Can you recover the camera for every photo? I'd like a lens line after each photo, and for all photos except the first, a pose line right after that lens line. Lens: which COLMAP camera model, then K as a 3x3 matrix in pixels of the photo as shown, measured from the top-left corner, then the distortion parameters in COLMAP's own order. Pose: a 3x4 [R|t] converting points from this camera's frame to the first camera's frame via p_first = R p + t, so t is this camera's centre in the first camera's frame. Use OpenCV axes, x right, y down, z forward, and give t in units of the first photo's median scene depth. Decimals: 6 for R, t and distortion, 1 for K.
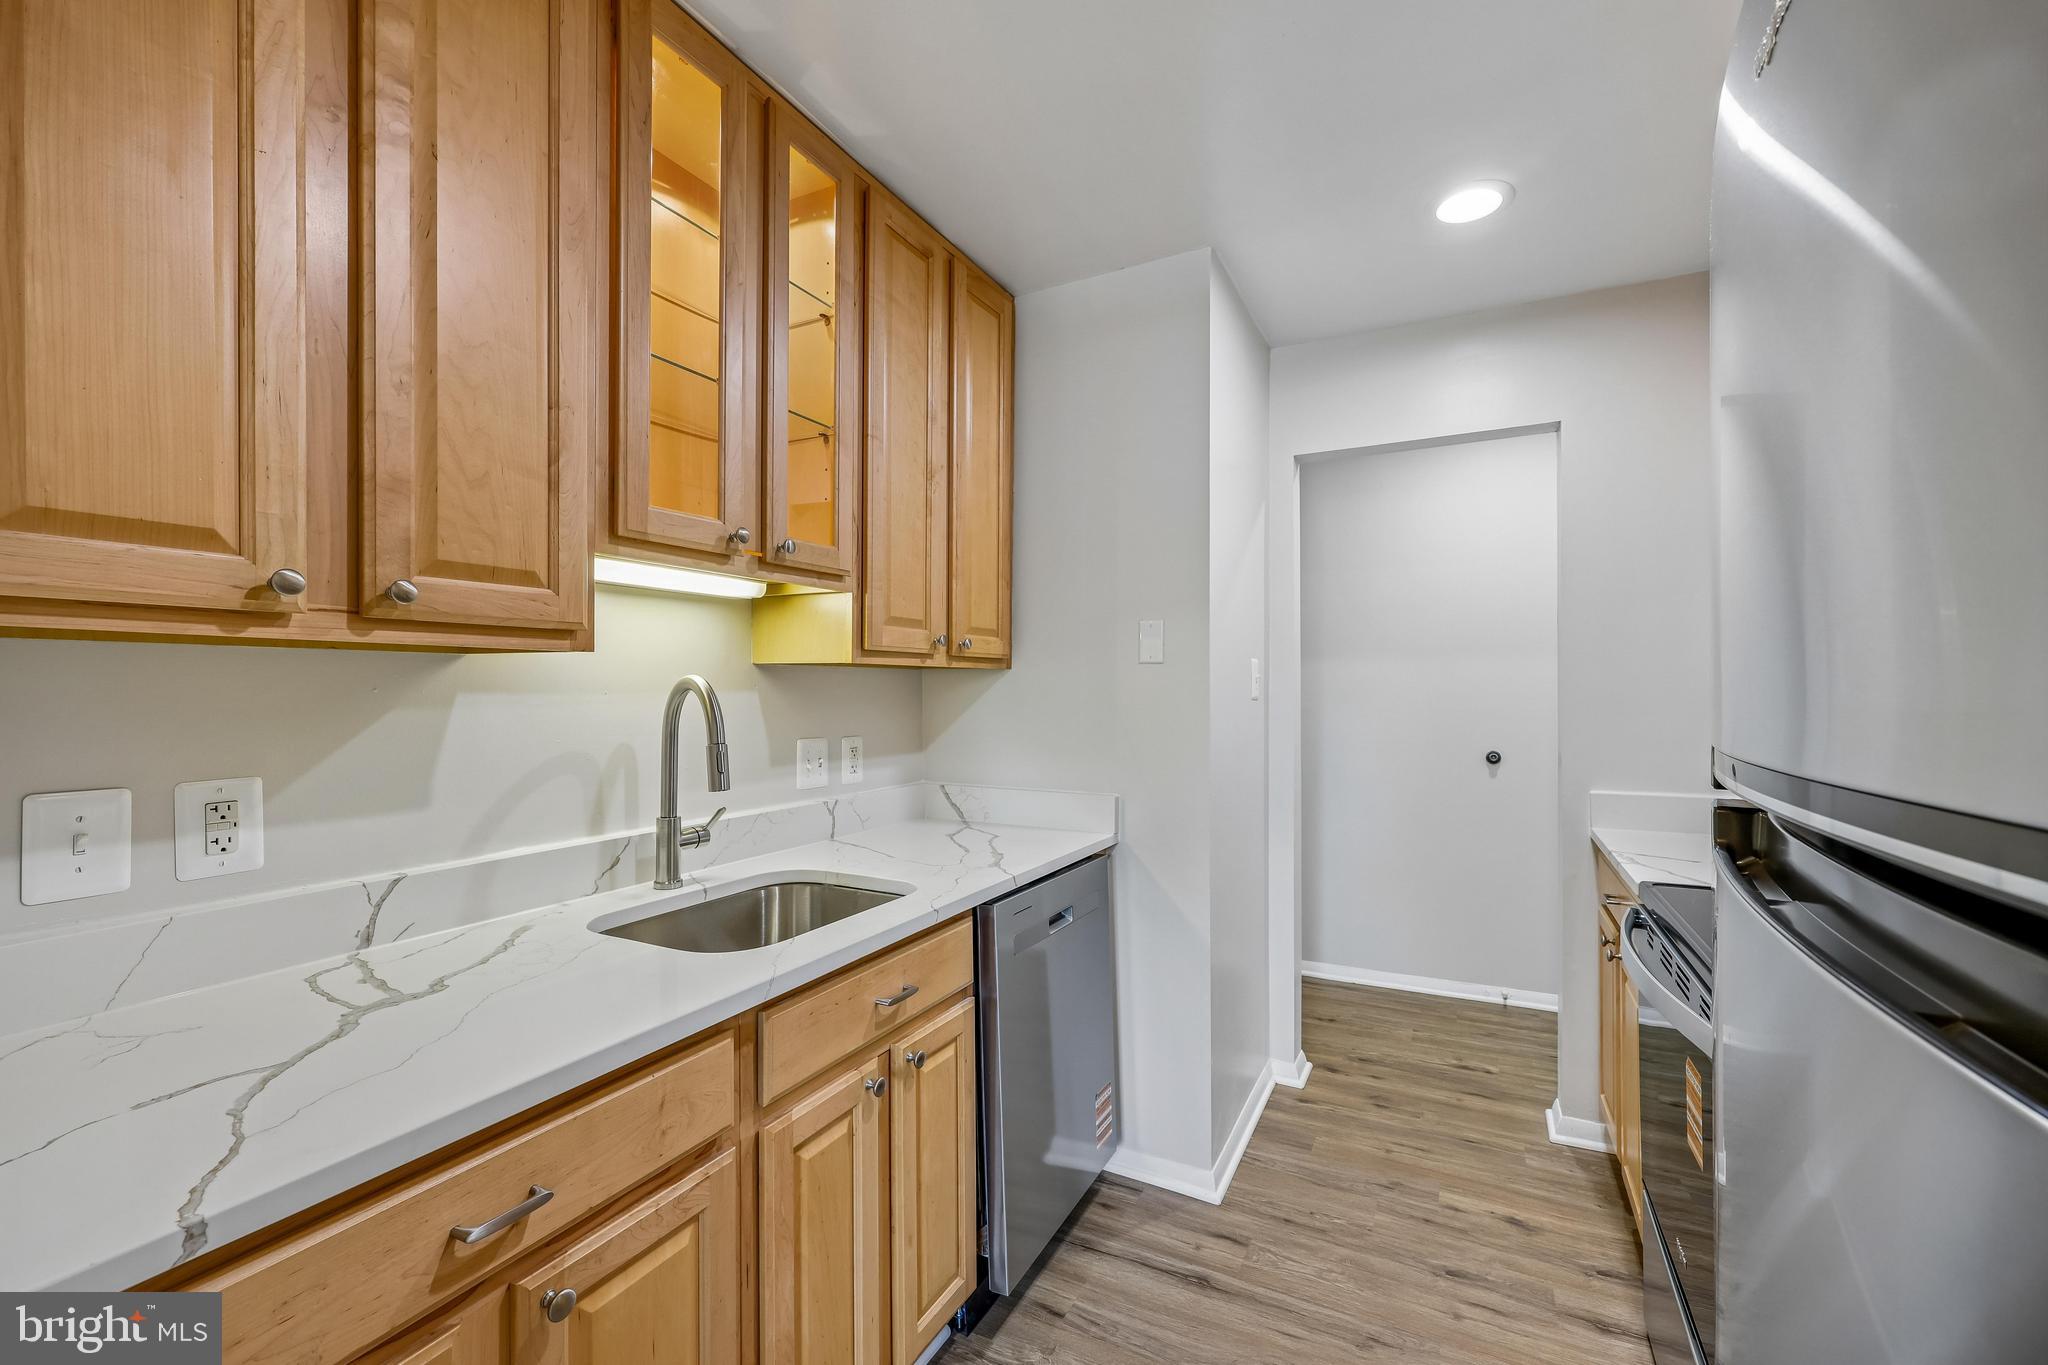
lens RADIAL K [[855.0, 0, 1040.7], [0, 855.0, 685.8], [0, 0, 1]] dist [0.004122, 0.000984]
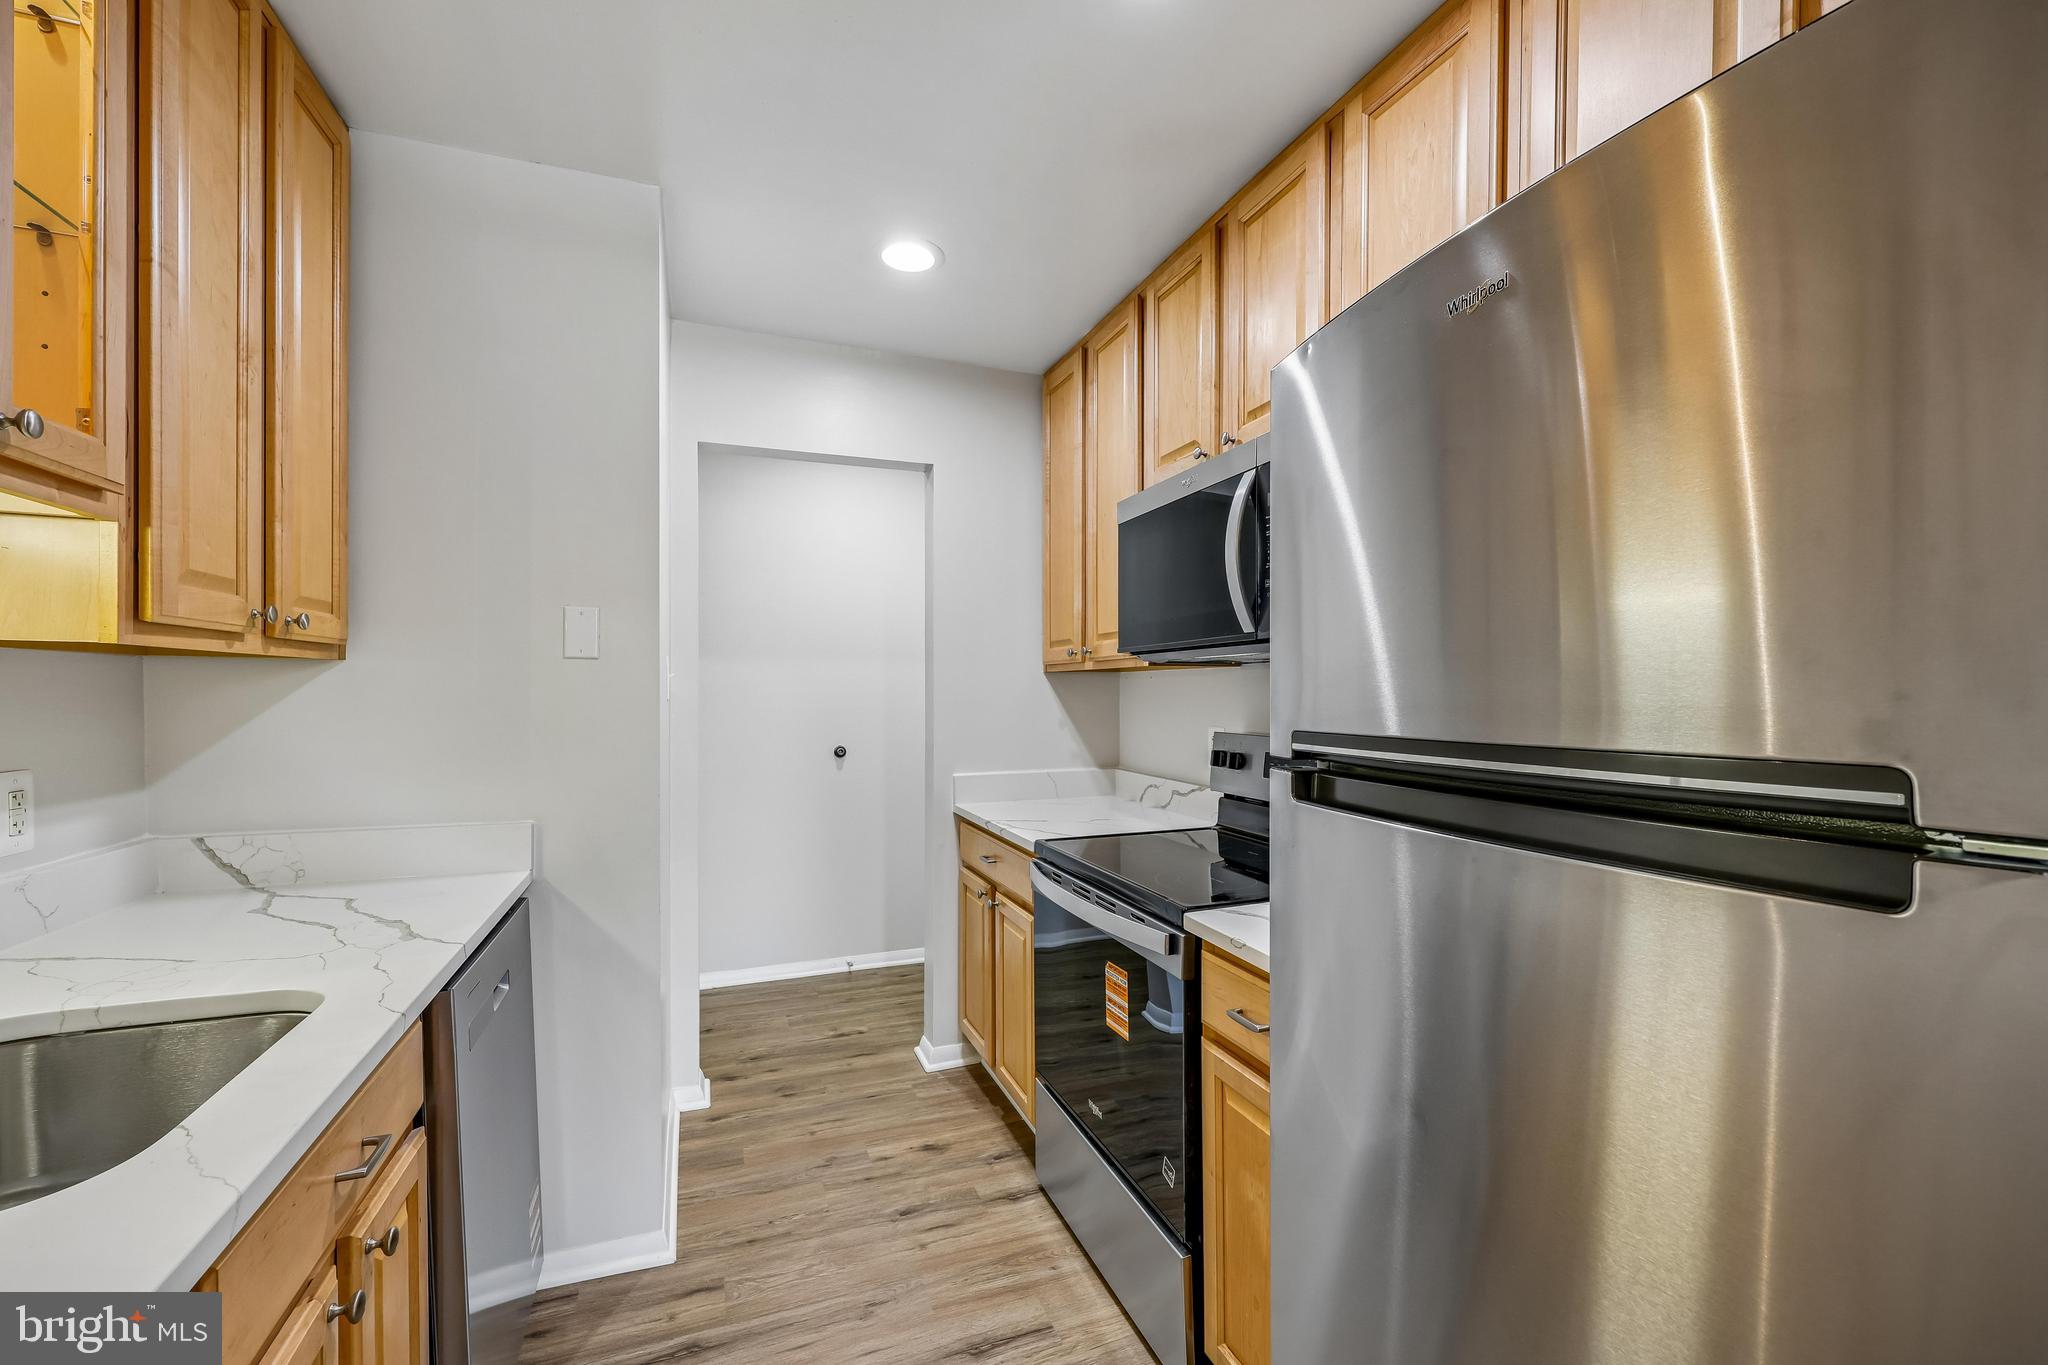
lens RADIAL K [[855.0, 0, 1033.7], [0, 855.0, 697.2], [0, 0, 1]] dist [0.004122, 0.000984]
pose [[0.661166, -0.002933, 0.750234, -0.207401], [-0.007159, 0.999922, 0.010218, -0.000401], [-0.750206, -0.012126, 0.661093, 0.121270]]
